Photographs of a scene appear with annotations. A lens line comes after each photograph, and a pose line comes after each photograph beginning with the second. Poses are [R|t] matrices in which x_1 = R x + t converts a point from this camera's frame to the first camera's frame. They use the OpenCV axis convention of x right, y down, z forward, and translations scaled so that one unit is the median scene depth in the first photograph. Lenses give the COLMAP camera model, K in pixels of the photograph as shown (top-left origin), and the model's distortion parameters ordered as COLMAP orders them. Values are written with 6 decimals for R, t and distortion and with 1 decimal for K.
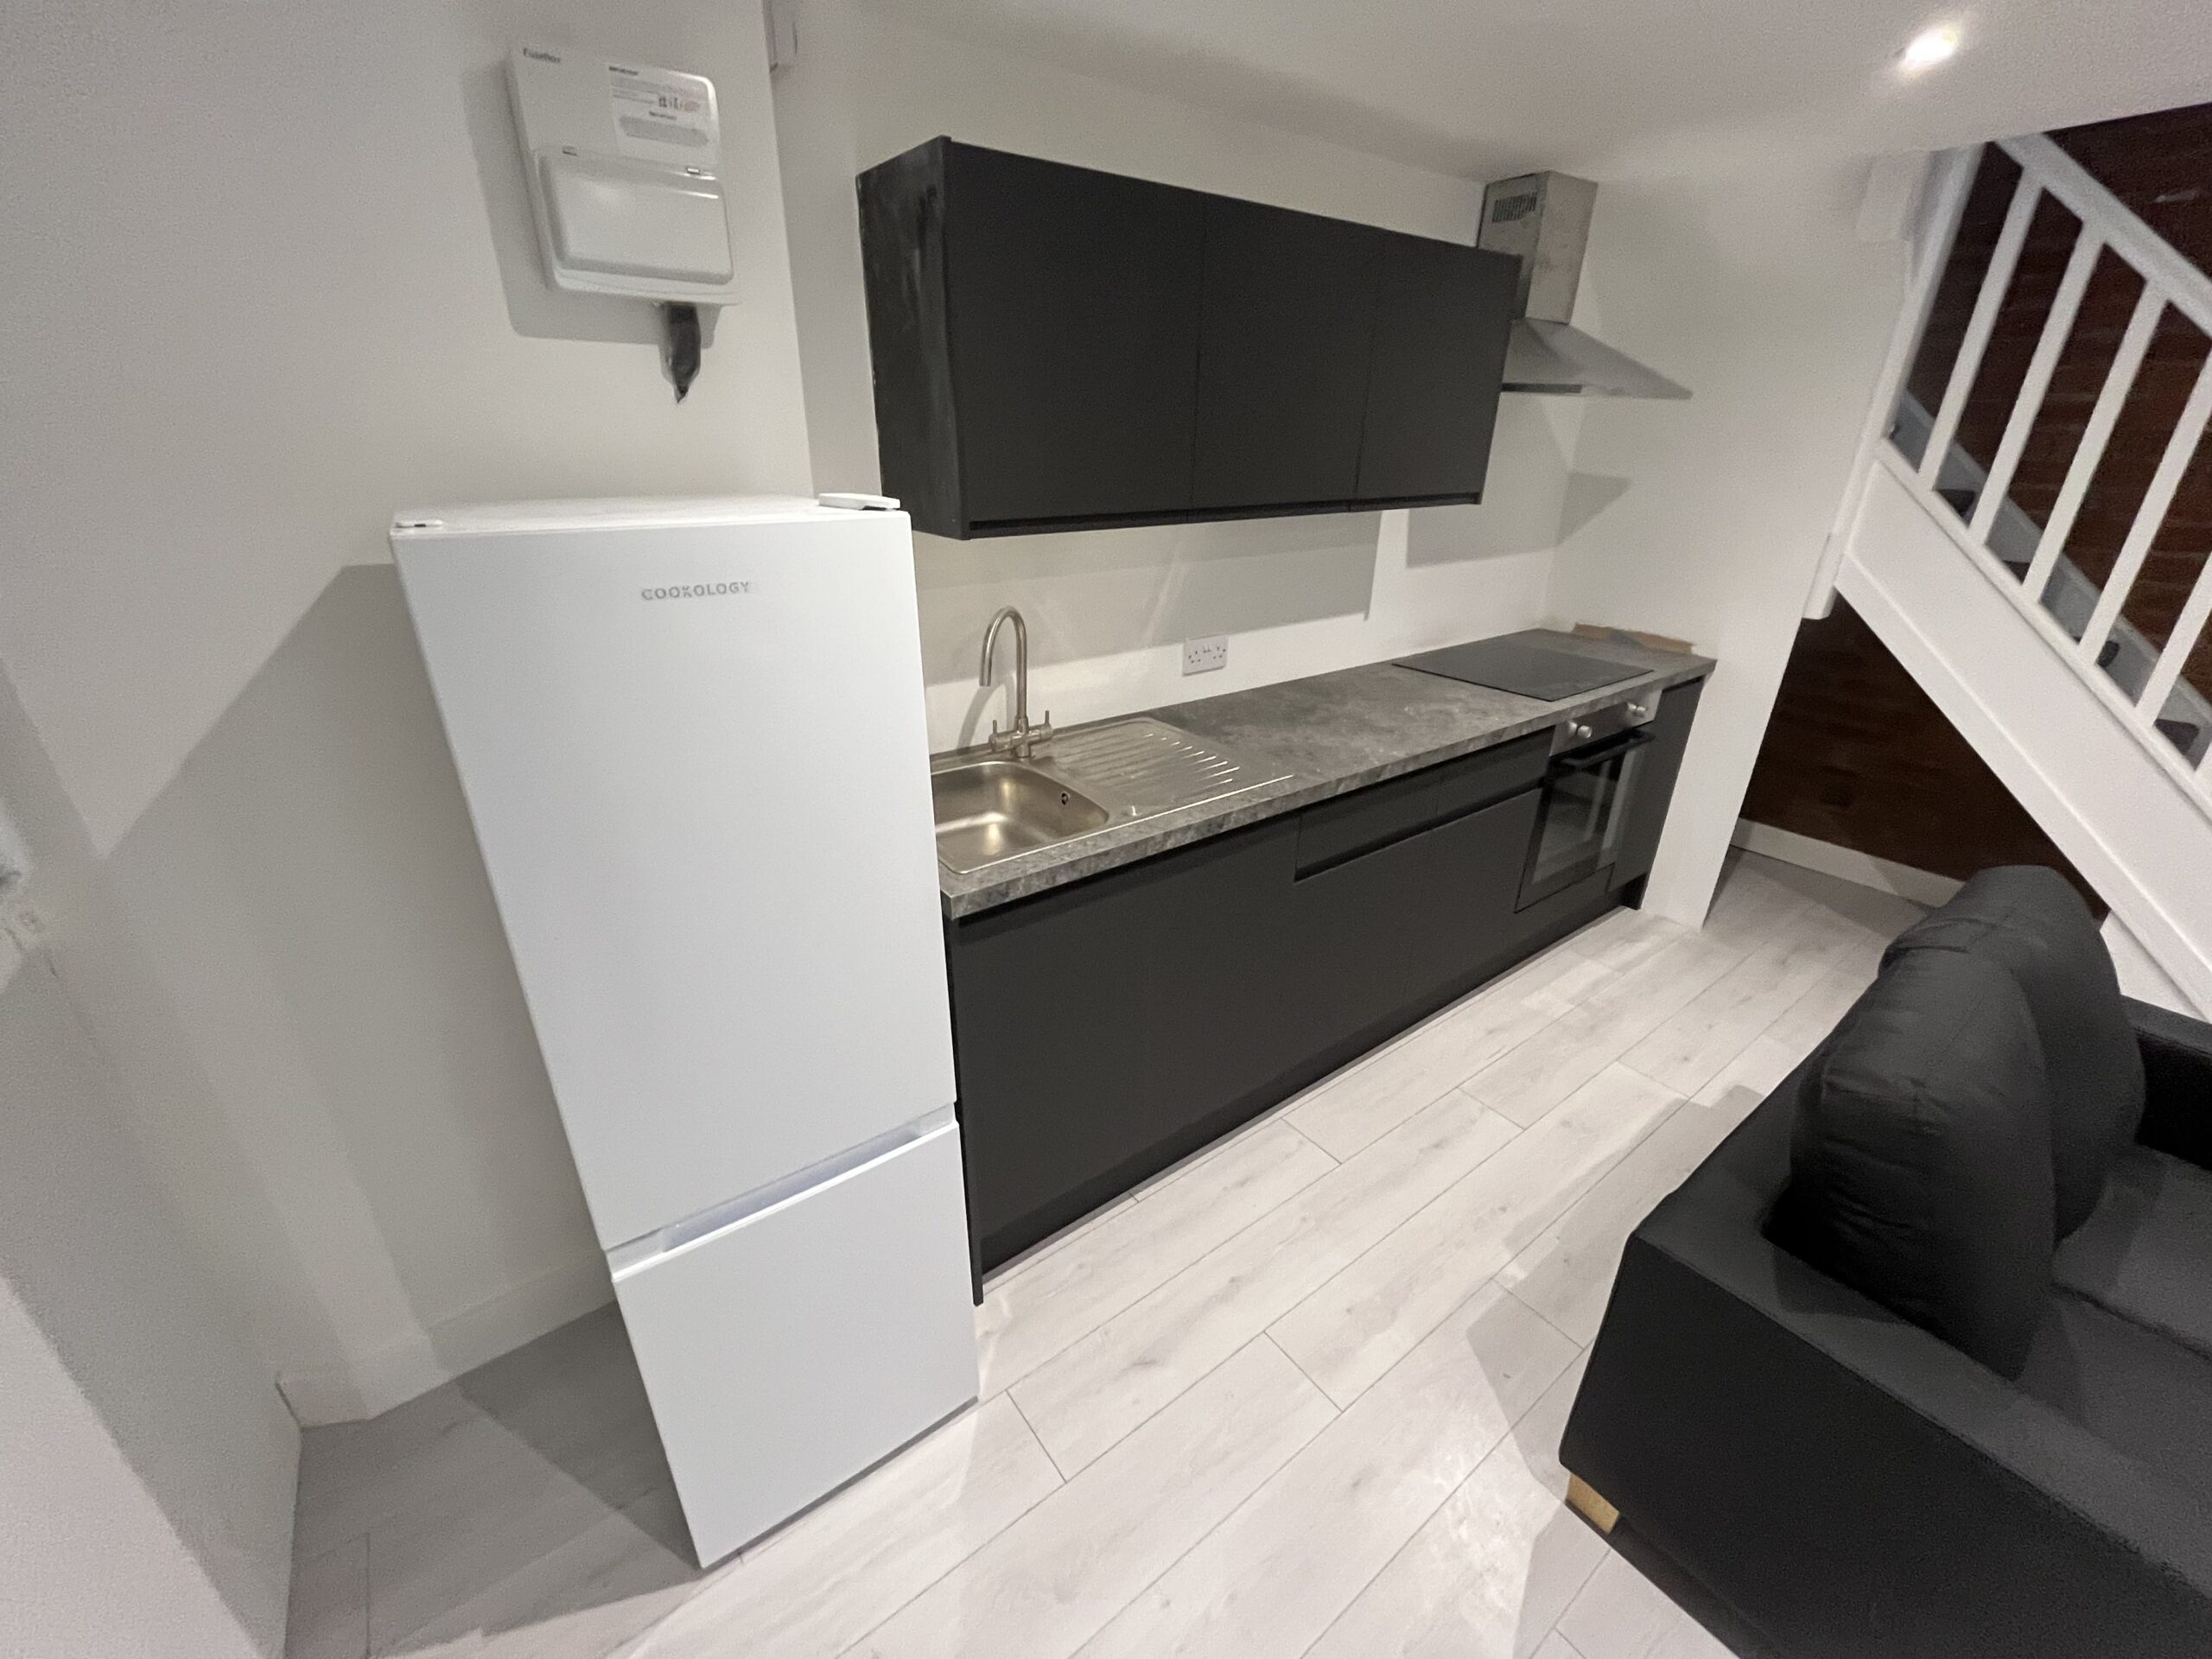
lens RADIAL K [[896.4, 0, 1103.9], [0, 896.4, 834.7], [0, 0, 1]] dist [-0.002931, -0.000686]
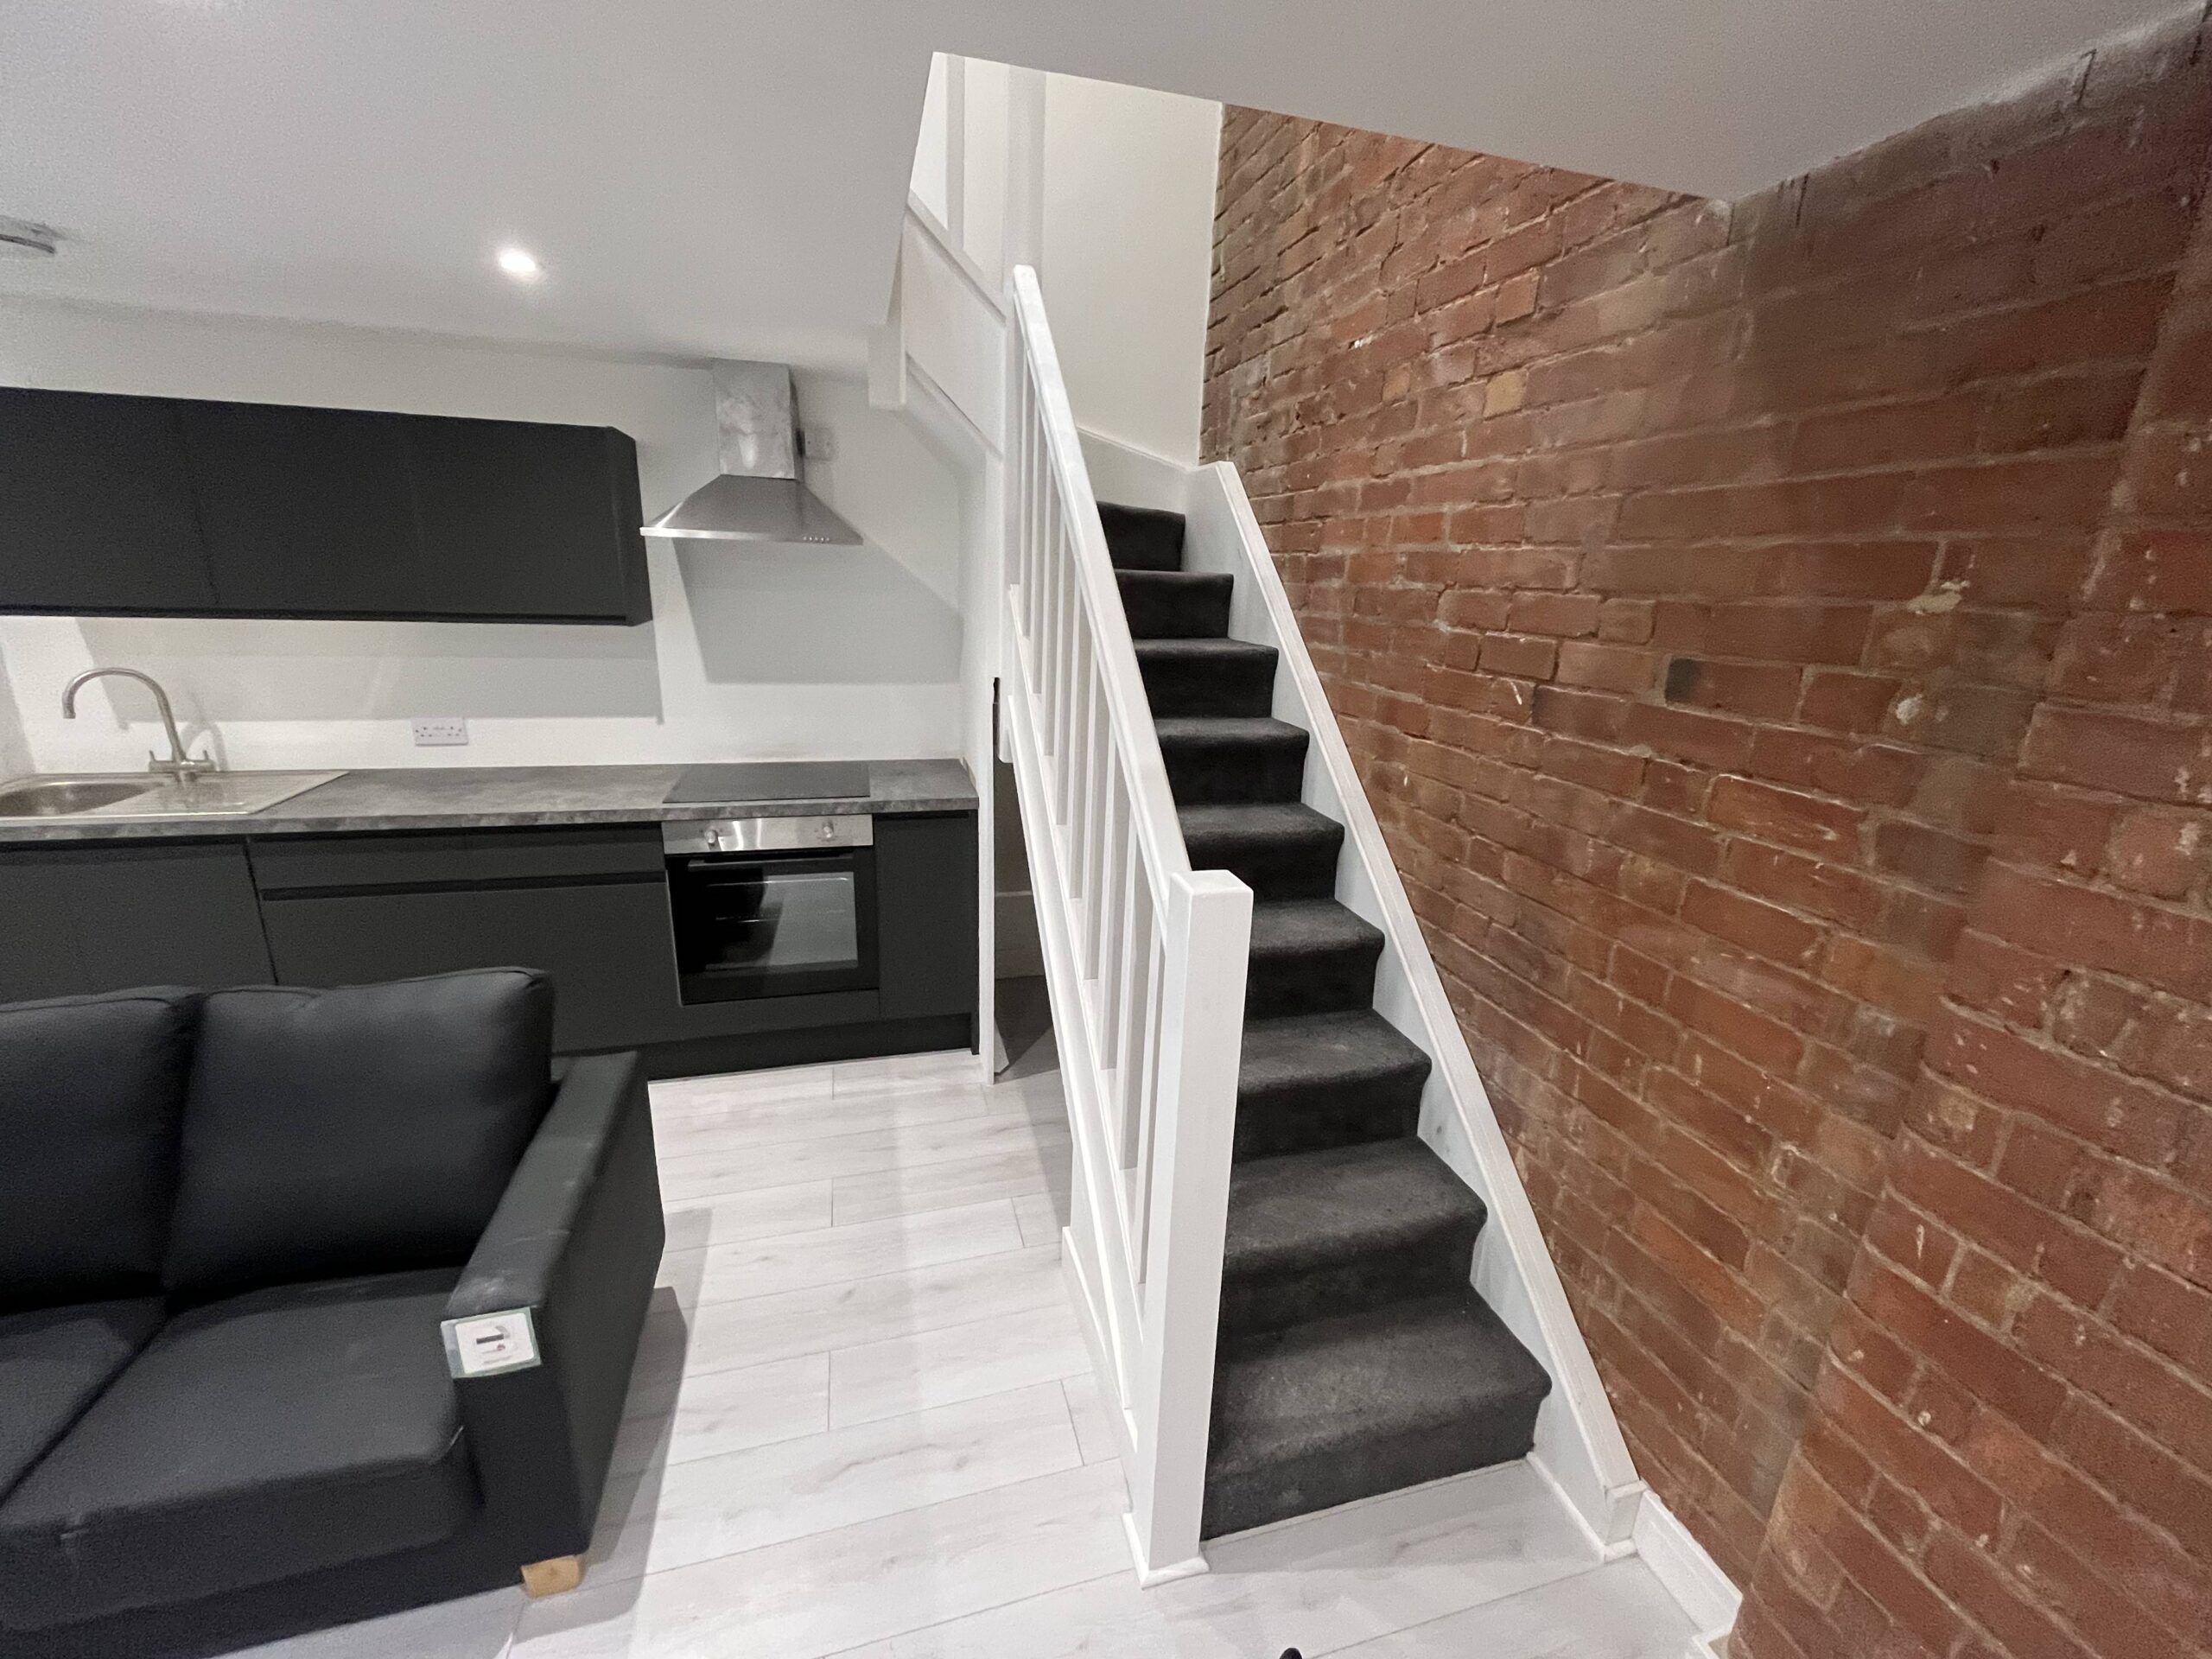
lens RADIAL K [[896.4, 0, 1106.3], [0, 896.4, 833.9], [0, 0, 1]] dist [-0.002931, -0.000686]
pose [[0.932945, 0.127846, -0.336553, 1.497970], [-0.175486, 0.977737, -0.115045, -0.088571], [0.314353, 0.166392, 0.934610, 0.171987]]
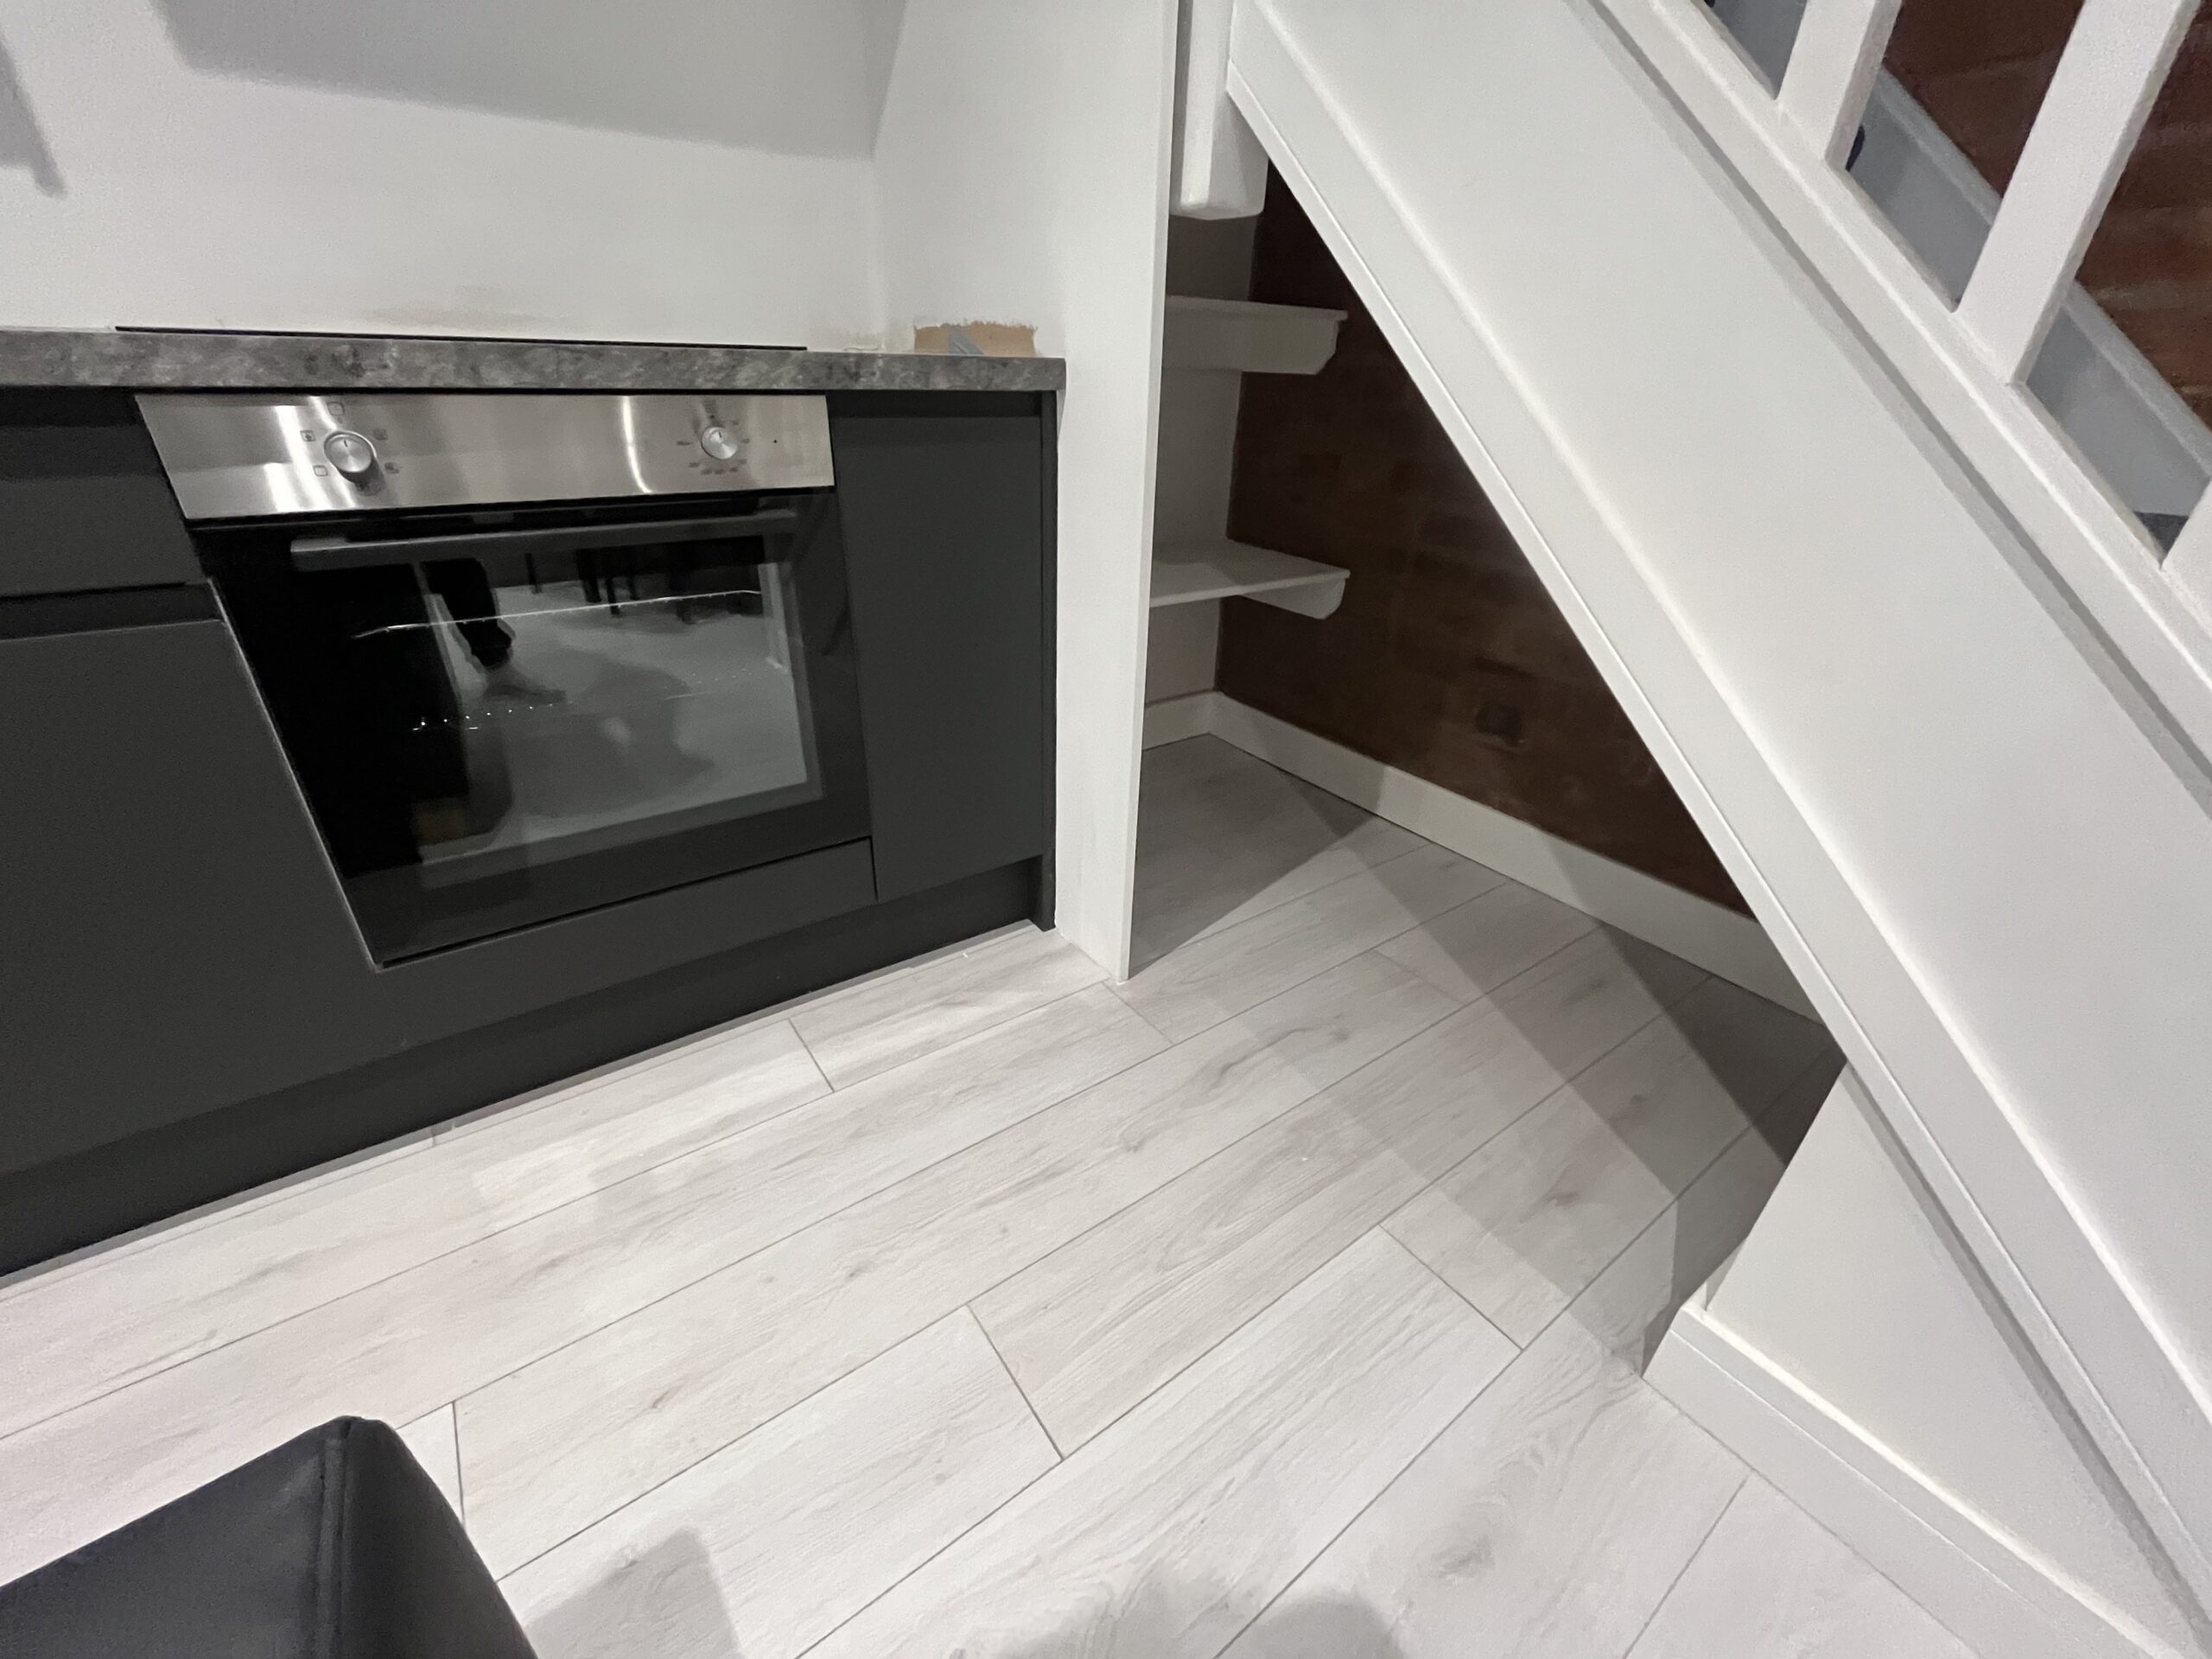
lens RADIAL K [[896.4, 0, 1099.0], [0, 896.4, 831.1], [0, 0, 1]] dist [-0.002931, -0.000686]
pose [[0.999535, 0.030234, -0.003924, 0.923513], [-0.029934, 0.997643, 0.061751, -0.003873], [0.005782, -0.061605, 0.998084, 0.742379]]
